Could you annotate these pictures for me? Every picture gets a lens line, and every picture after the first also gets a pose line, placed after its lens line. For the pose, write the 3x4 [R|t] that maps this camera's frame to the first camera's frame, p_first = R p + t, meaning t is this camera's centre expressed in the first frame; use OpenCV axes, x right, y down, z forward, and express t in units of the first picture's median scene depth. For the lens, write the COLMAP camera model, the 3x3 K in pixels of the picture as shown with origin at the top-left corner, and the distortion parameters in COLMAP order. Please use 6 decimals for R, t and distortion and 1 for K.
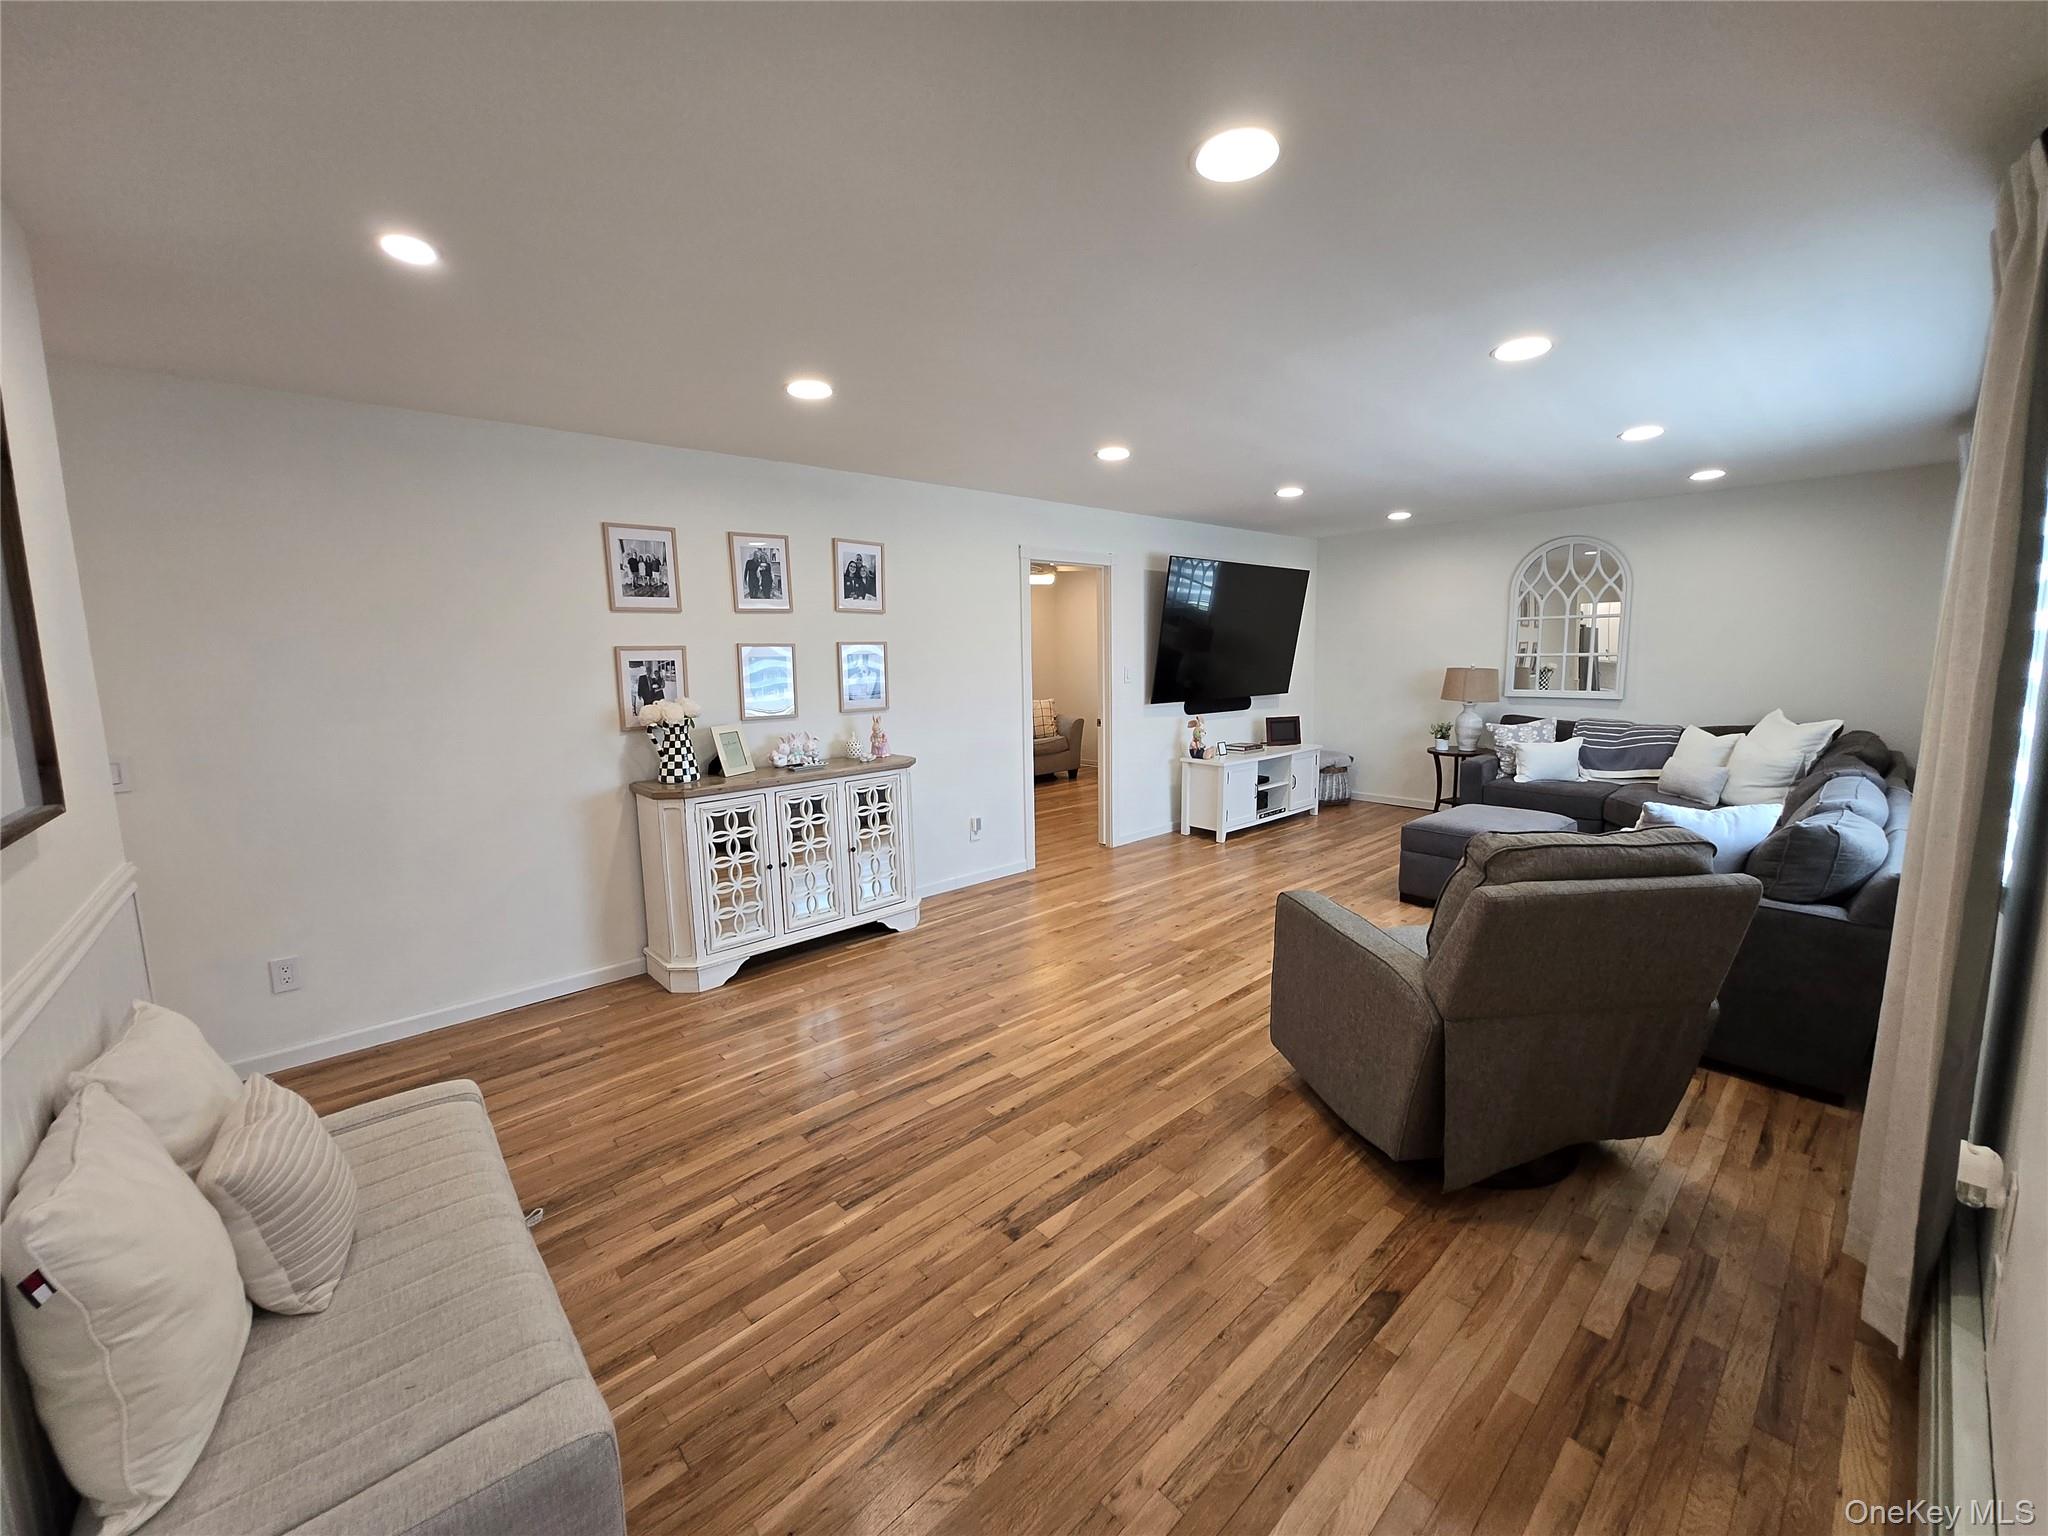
lens RADIAL K [[802.3, 0, 1019.7], [0, 802.3, 757.6], [0, 0, 1]] dist [-0.001071, -0.000655]
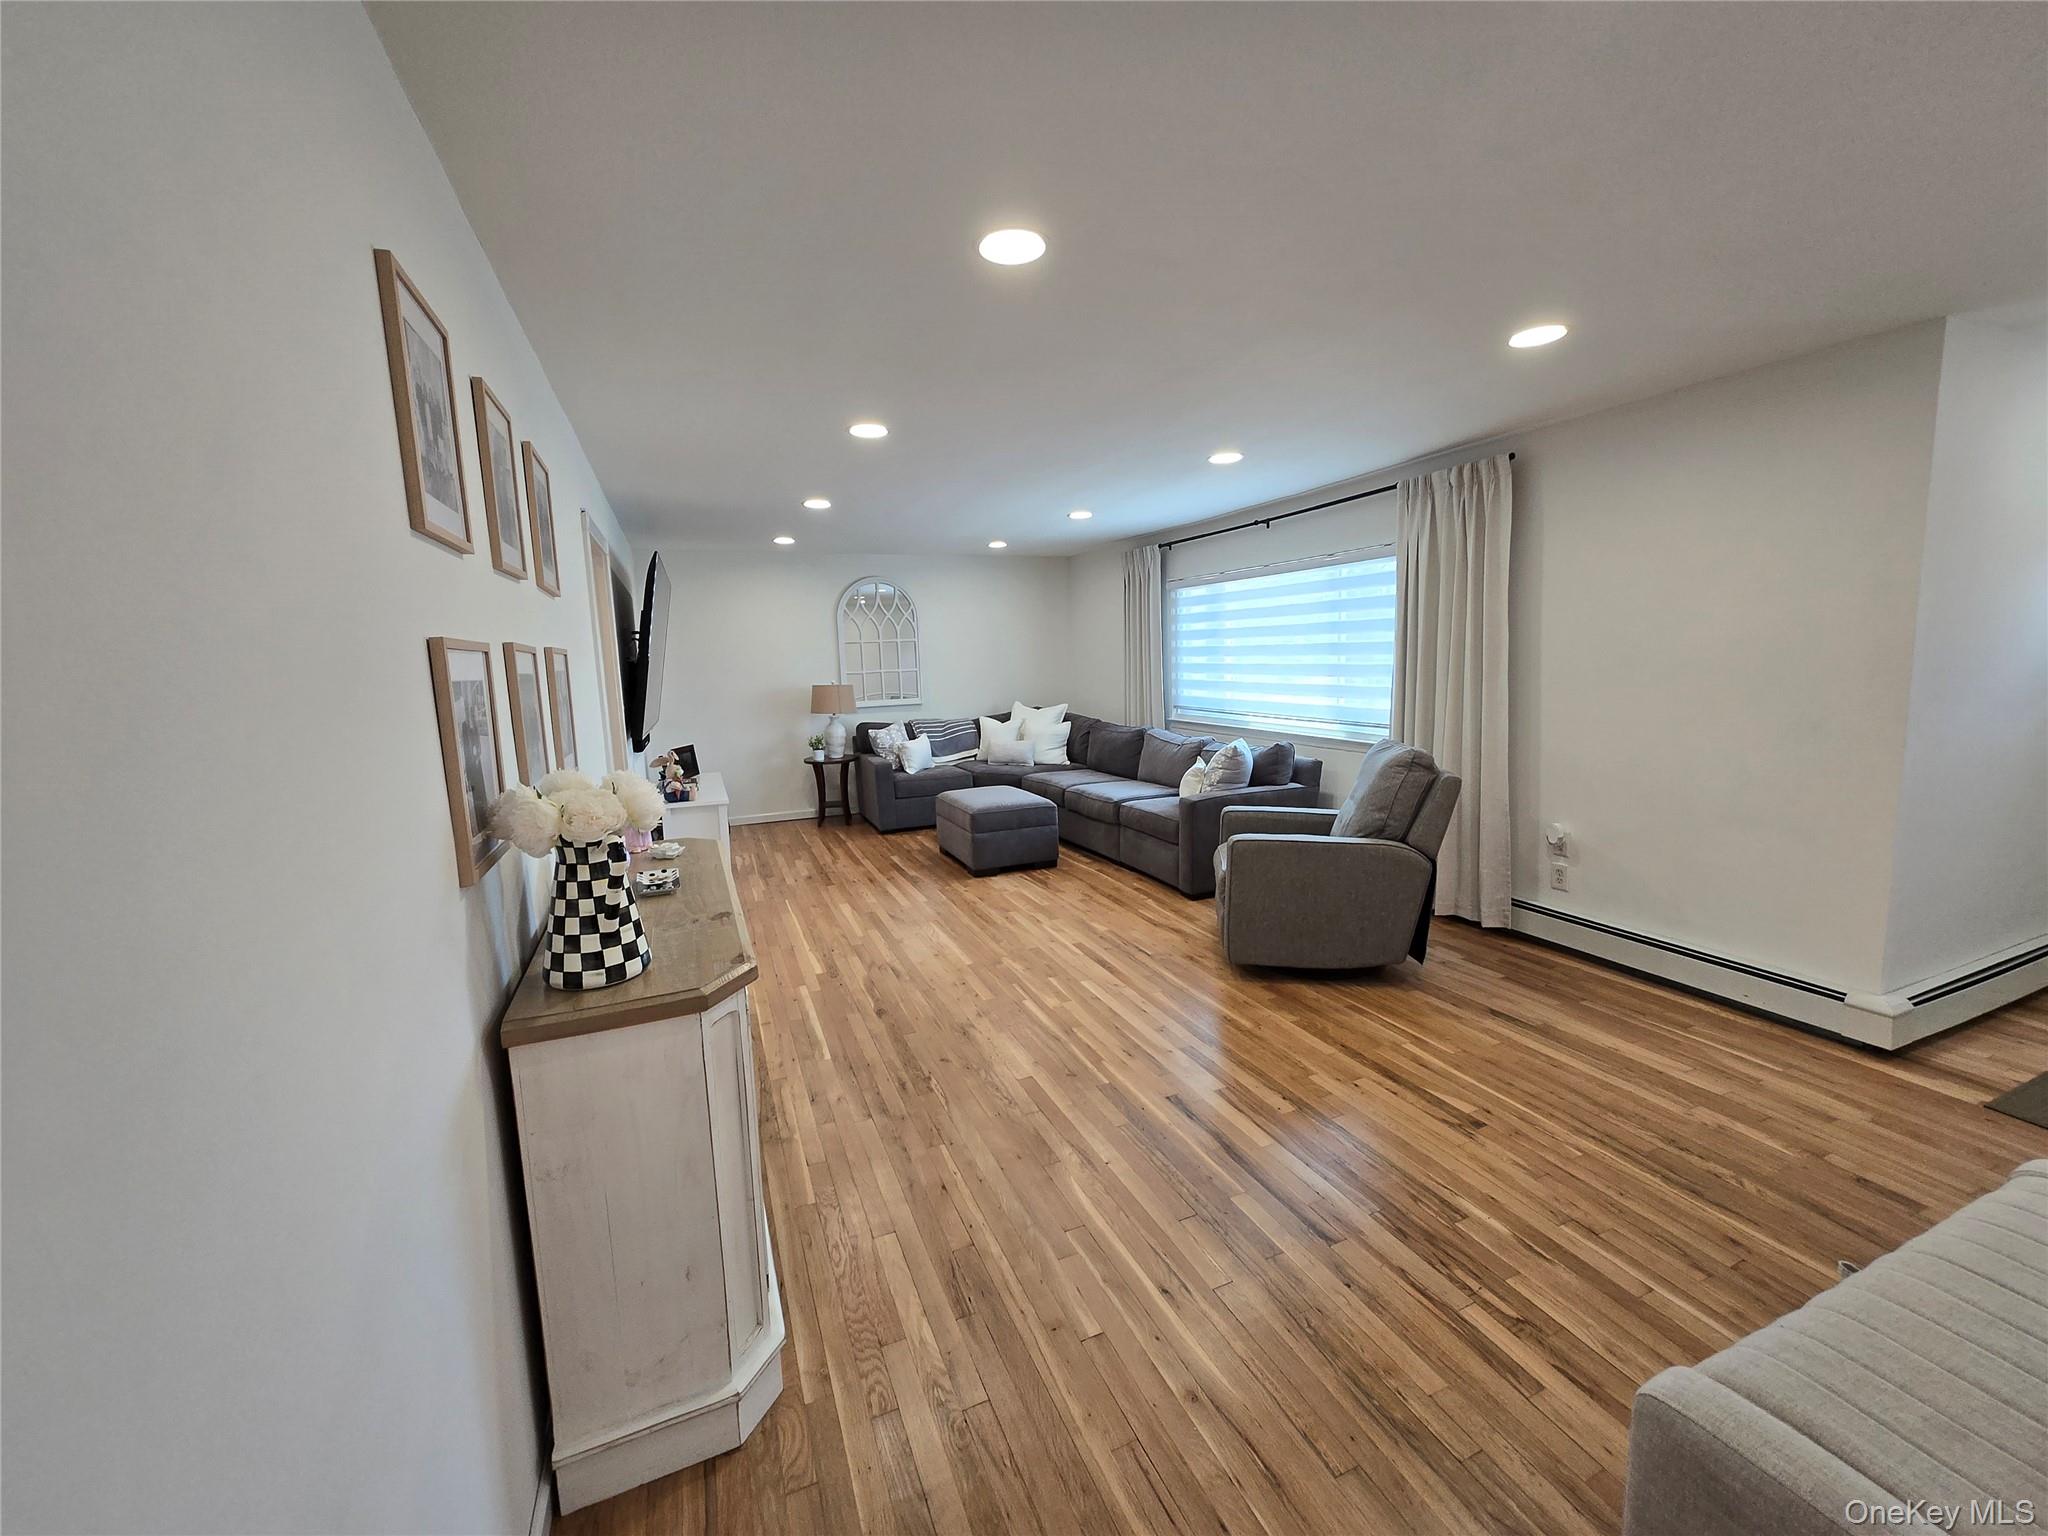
lens RADIAL K [[802.3, 0, 1024.1], [0, 802.3, 764.6], [0, 0, 1]] dist [-0.001071, -0.000655]
pose [[0.325211, -0.121313, 0.937828, -1.048870], [0.152671, 0.985462, 0.074533, -0.107372], [-0.933236, 0.118940, 0.339004, 0.943371]]
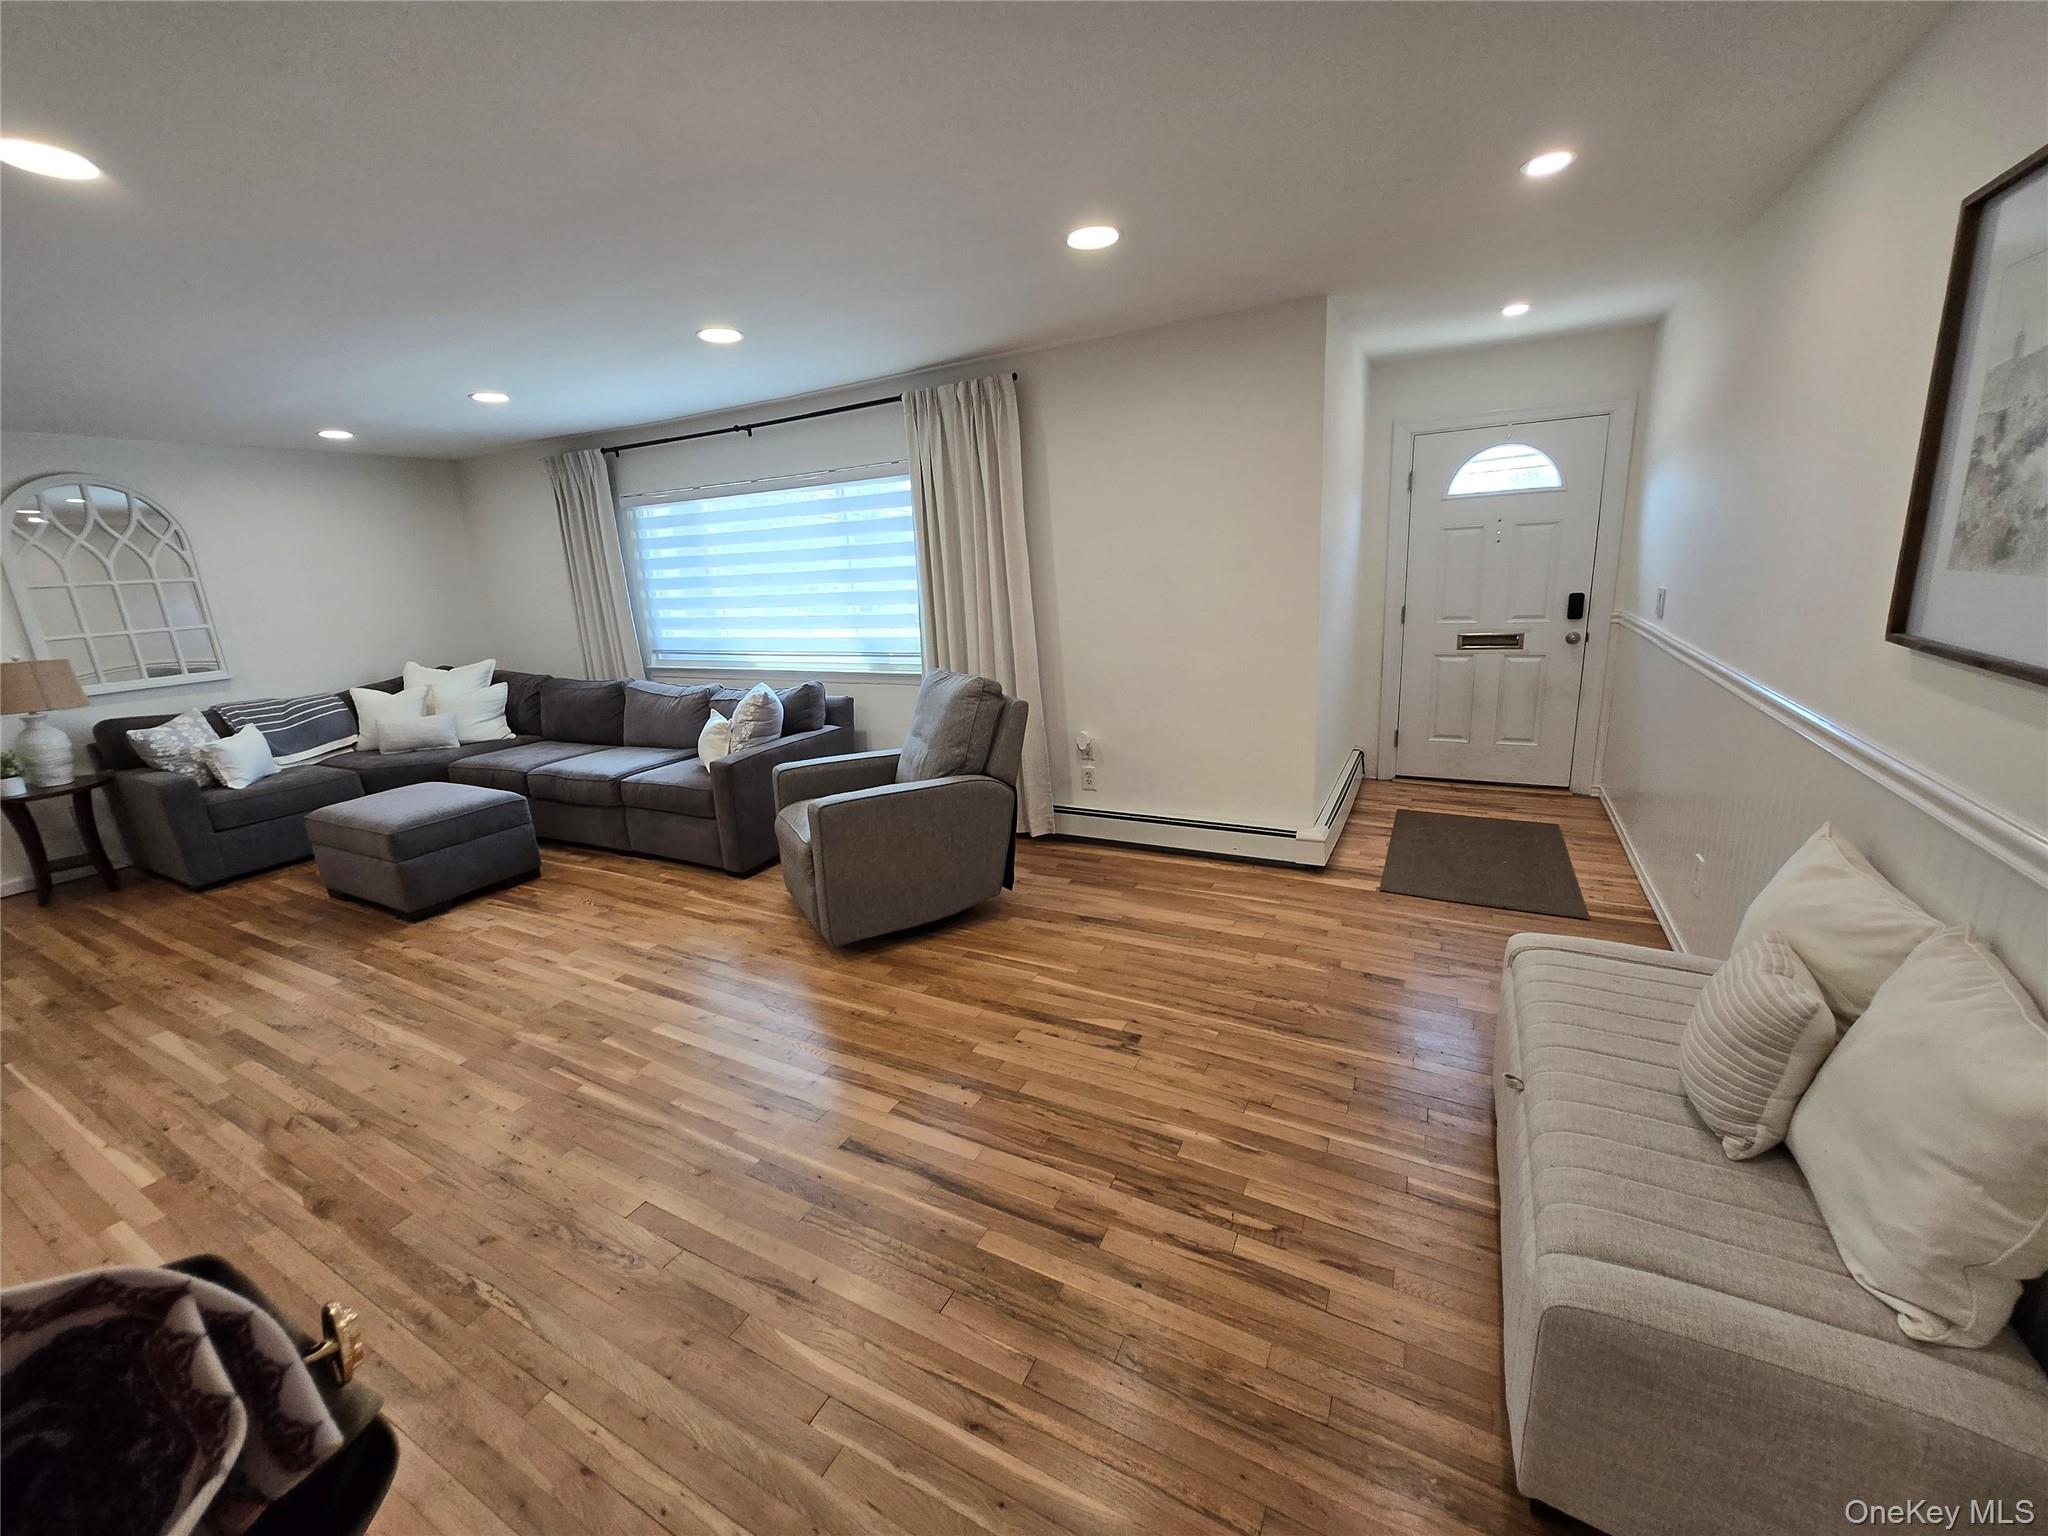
lens RADIAL K [[802.3, 0, 1019.9], [0, 802.3, 756.9], [0, 0, 1]] dist [-0.001071, -0.000655]
pose [[-0.342865, -0.189866, 0.919997, -0.812854], [0.187144, 0.945924, 0.264961, -0.144264], [-0.920555, 0.263017, -0.288792, 1.140463]]
